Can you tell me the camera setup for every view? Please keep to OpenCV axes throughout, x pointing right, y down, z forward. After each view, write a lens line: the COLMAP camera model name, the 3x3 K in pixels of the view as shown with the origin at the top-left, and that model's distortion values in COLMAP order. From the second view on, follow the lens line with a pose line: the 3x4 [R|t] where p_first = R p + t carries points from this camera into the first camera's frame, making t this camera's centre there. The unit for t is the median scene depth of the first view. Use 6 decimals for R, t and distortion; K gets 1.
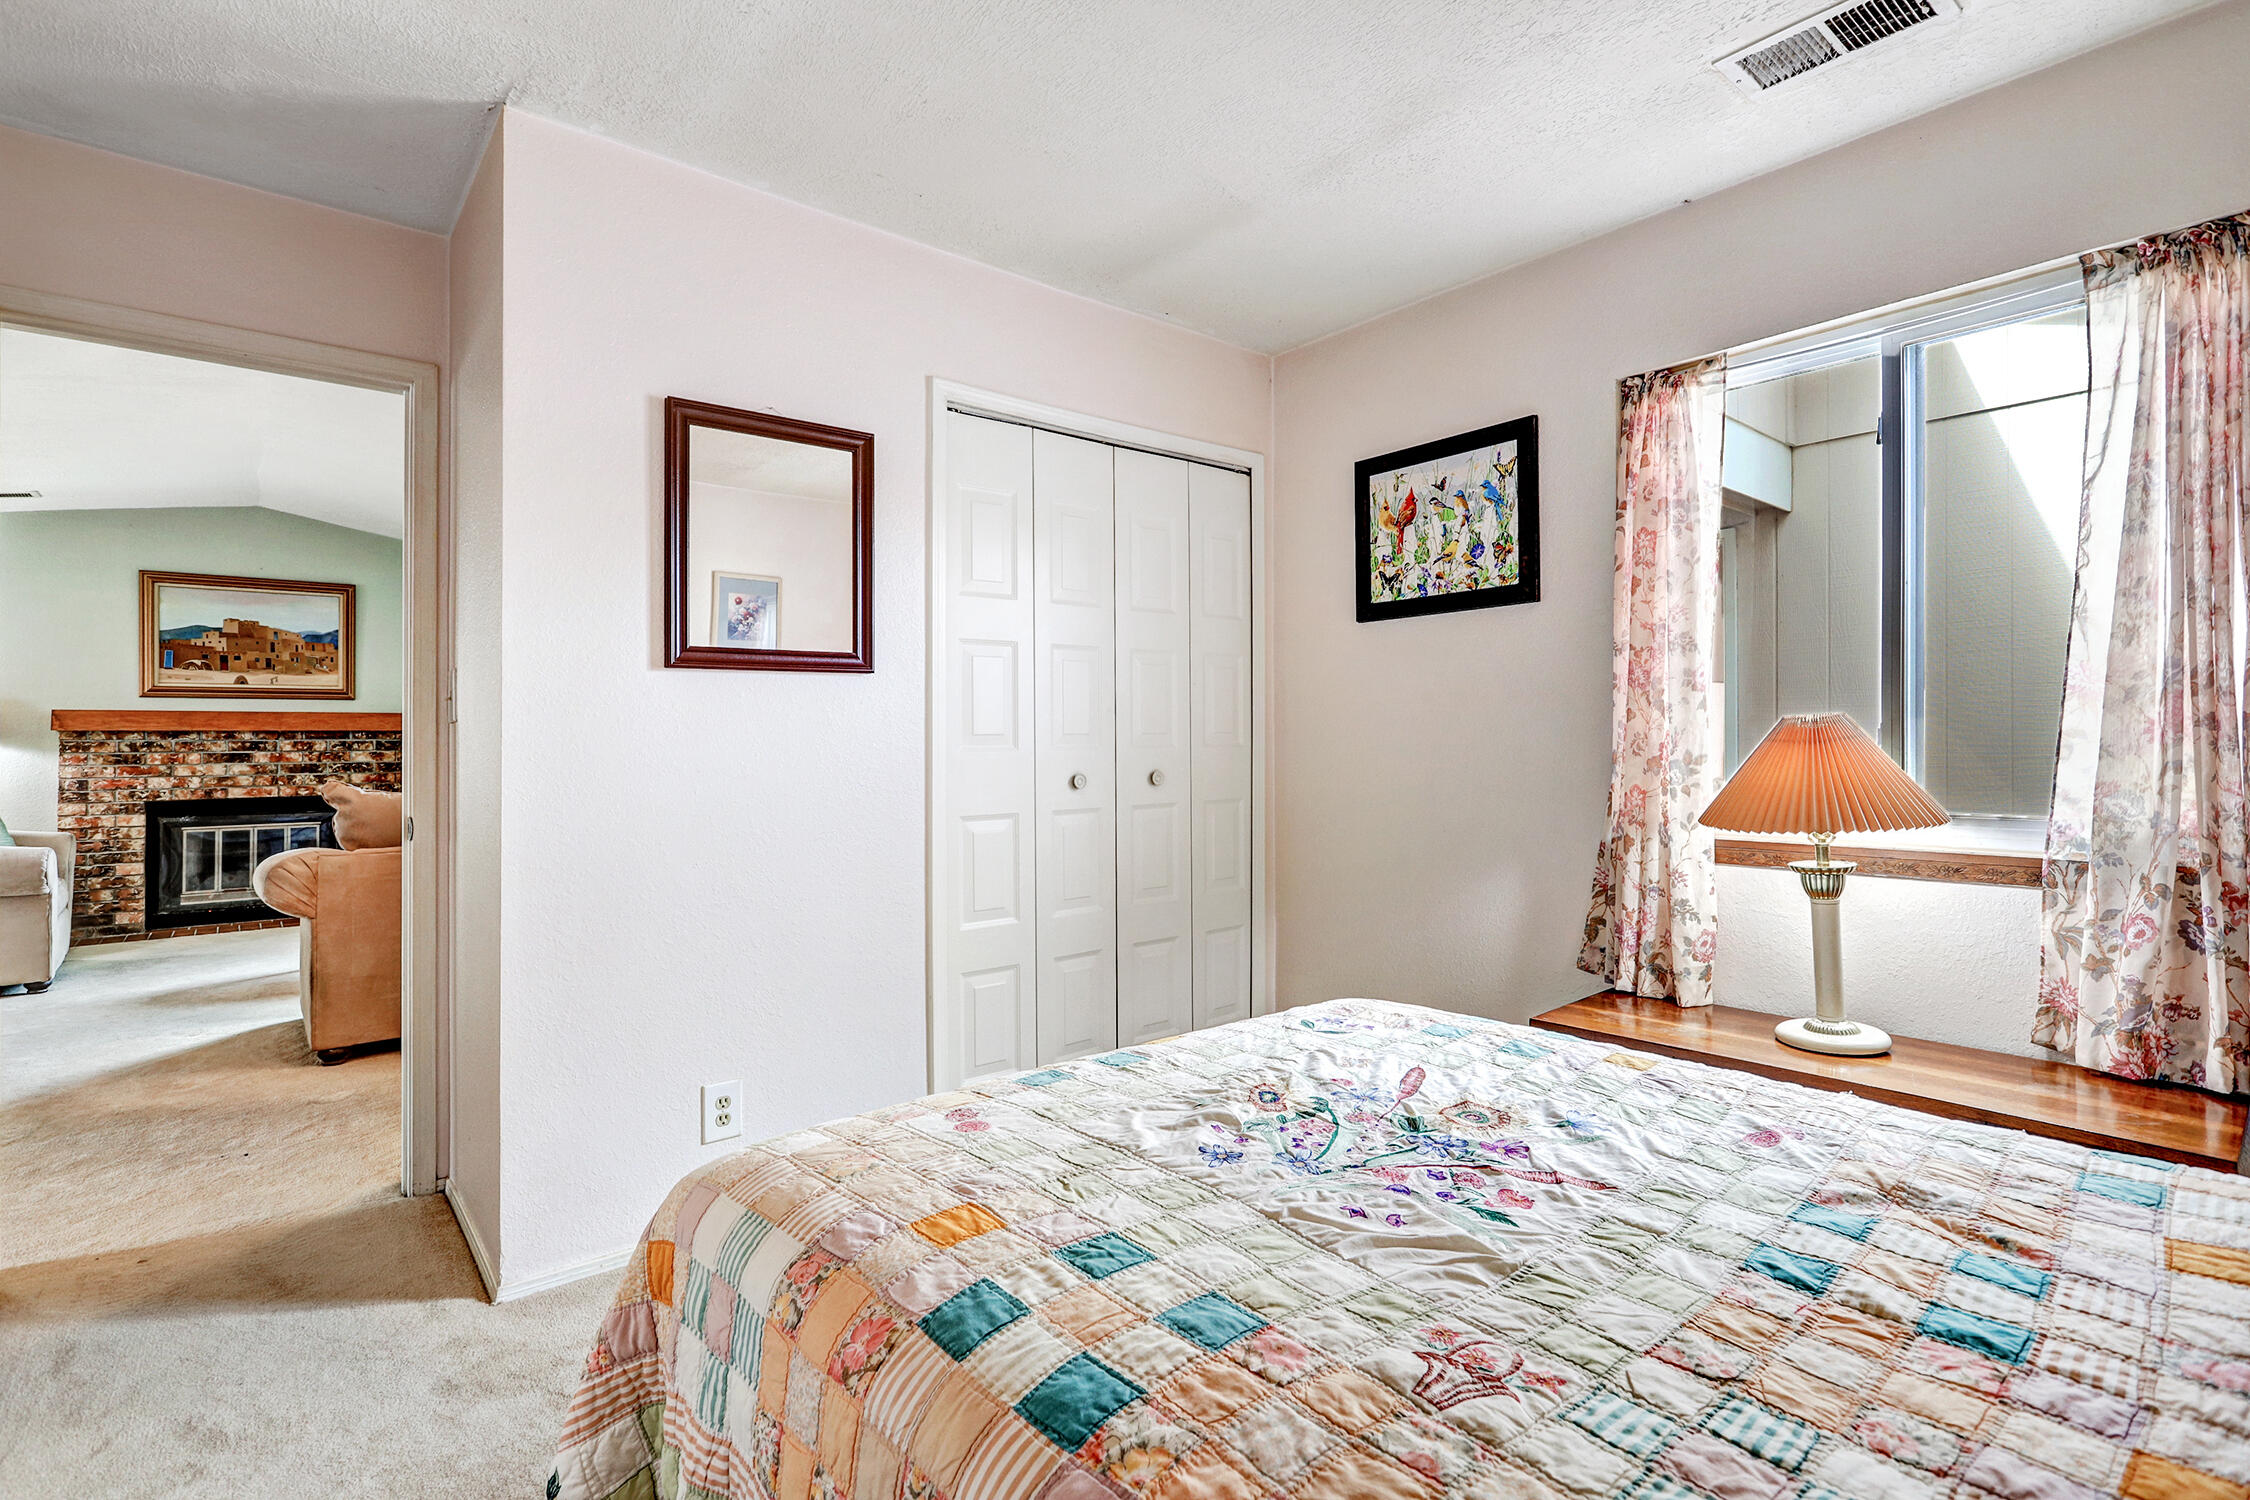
lens RADIAL K [[1057.3, 0, 1120.2], [0, 1057.3, 727.9], [0, 0, 1]] dist [-0.002160, -0.000626]
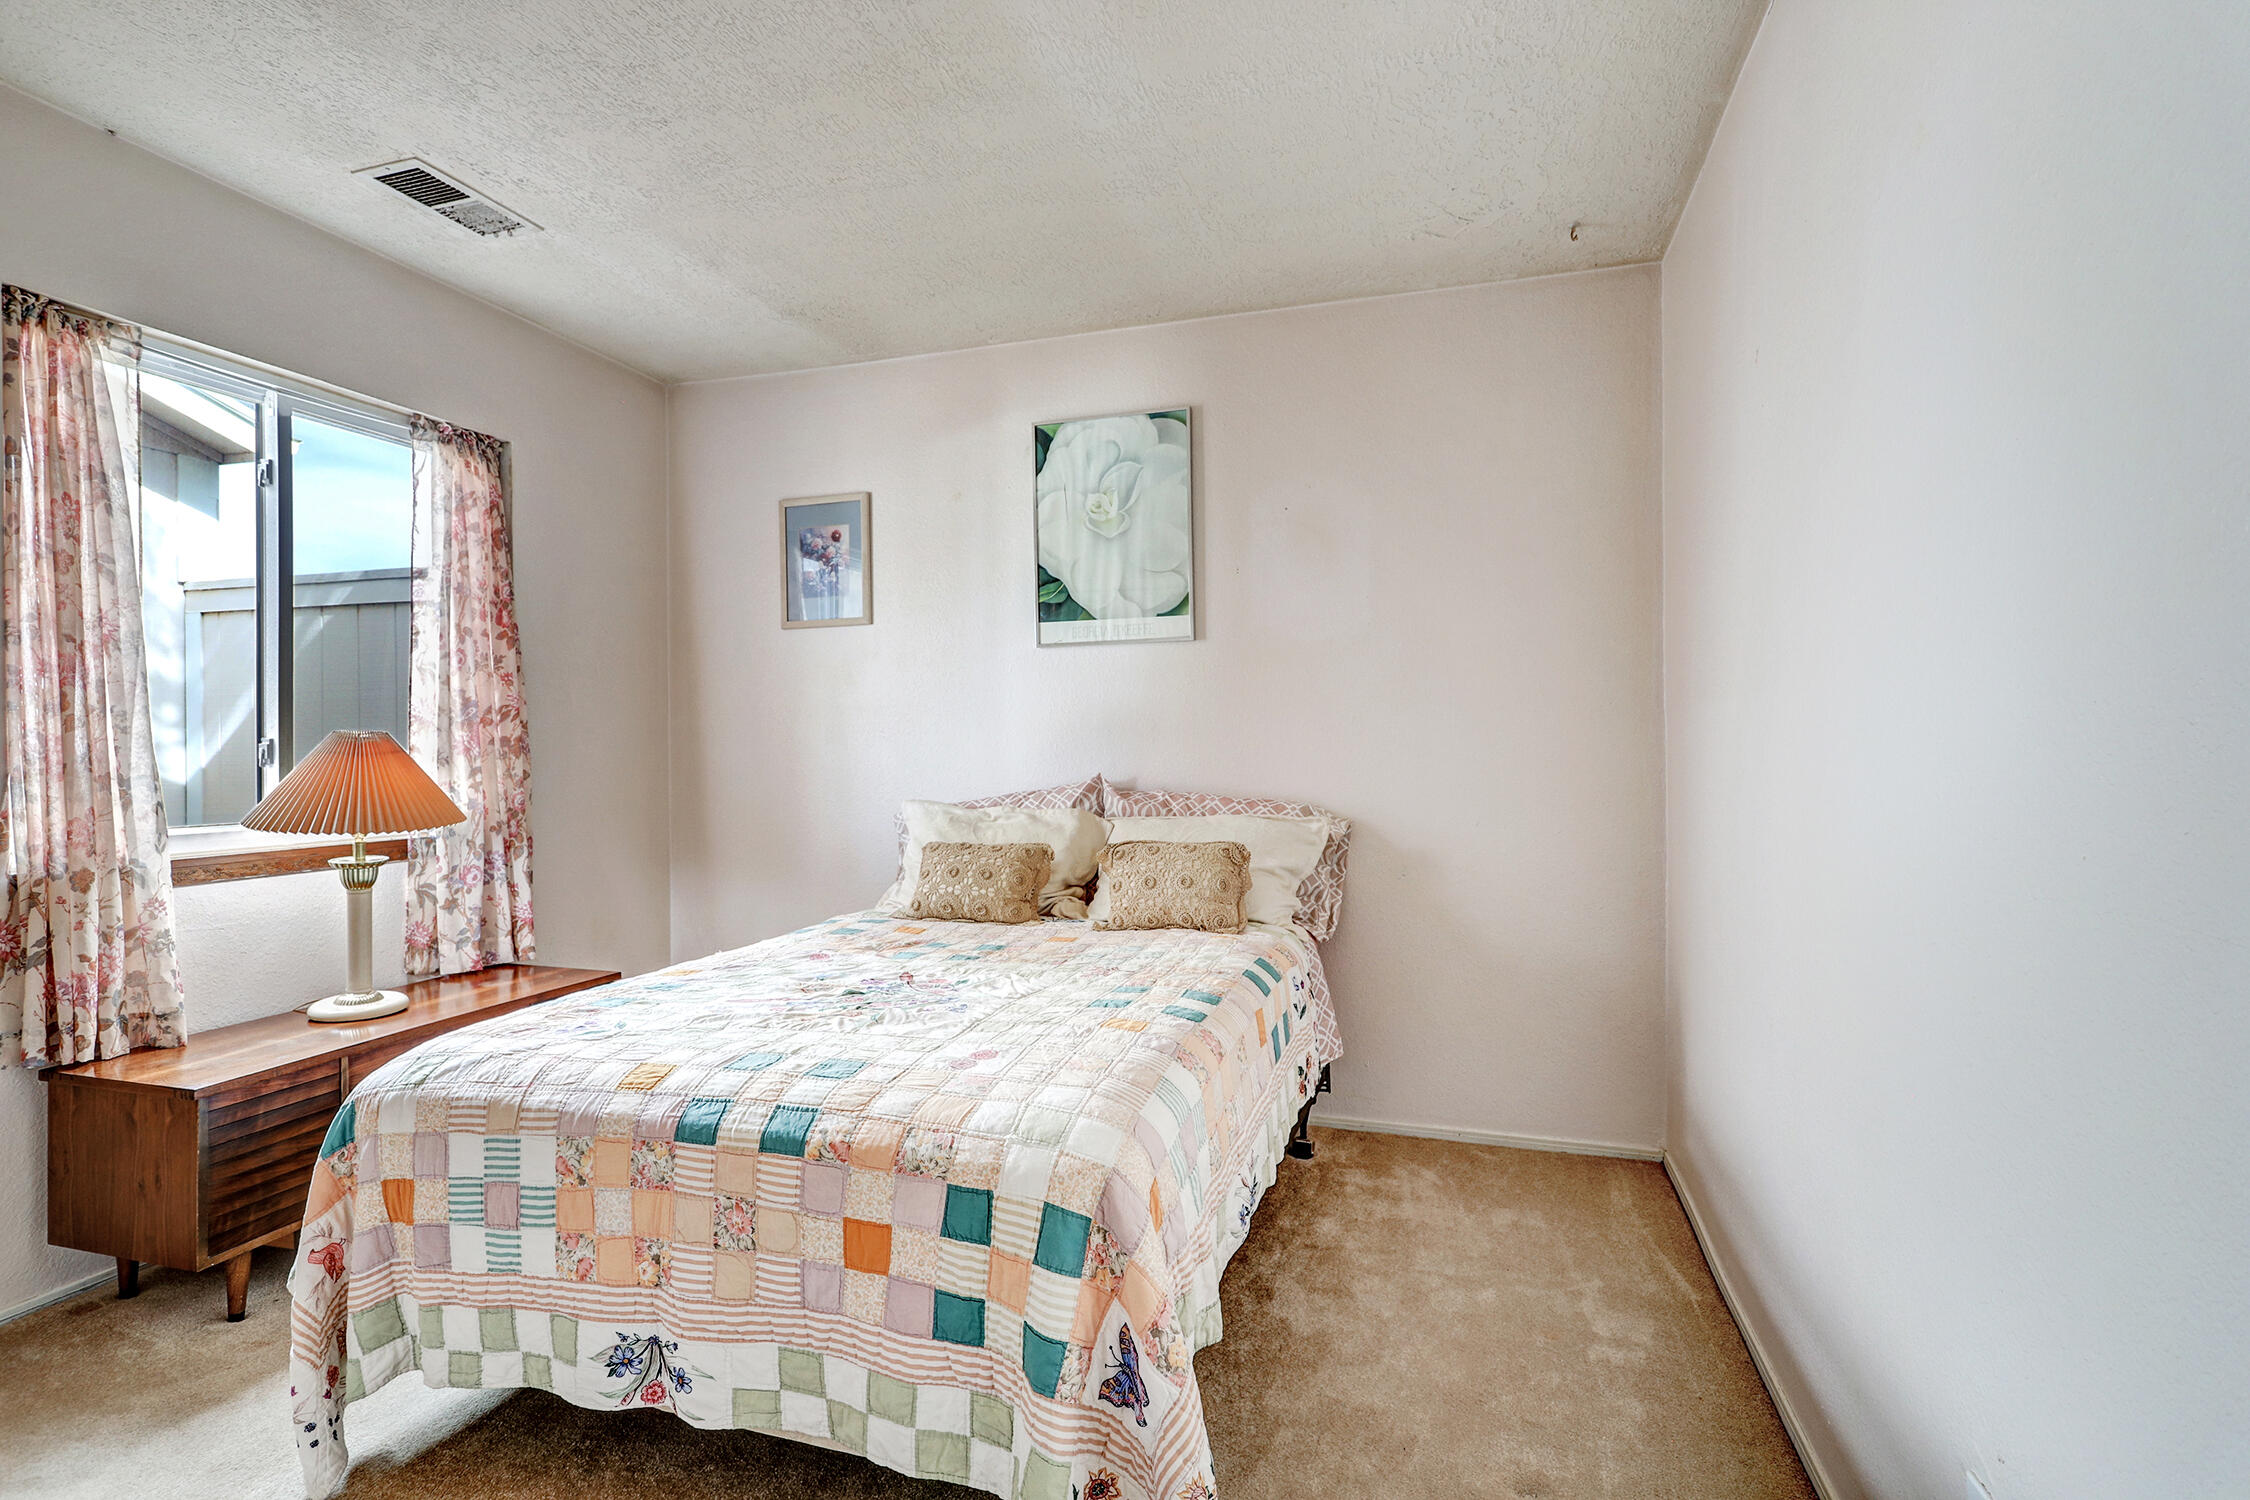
lens RADIAL K [[1057.3, 0, 1120.2], [0, 1057.3, 727.9], [0, 0, 1]] dist [-0.002160, -0.000626]
pose [[-0.537314, 0.025797, 0.842987, -0.812092], [-0.000527, 0.999522, -0.030923, 0.021903], [-0.843382, -0.017059, -0.537044, 0.978108]]
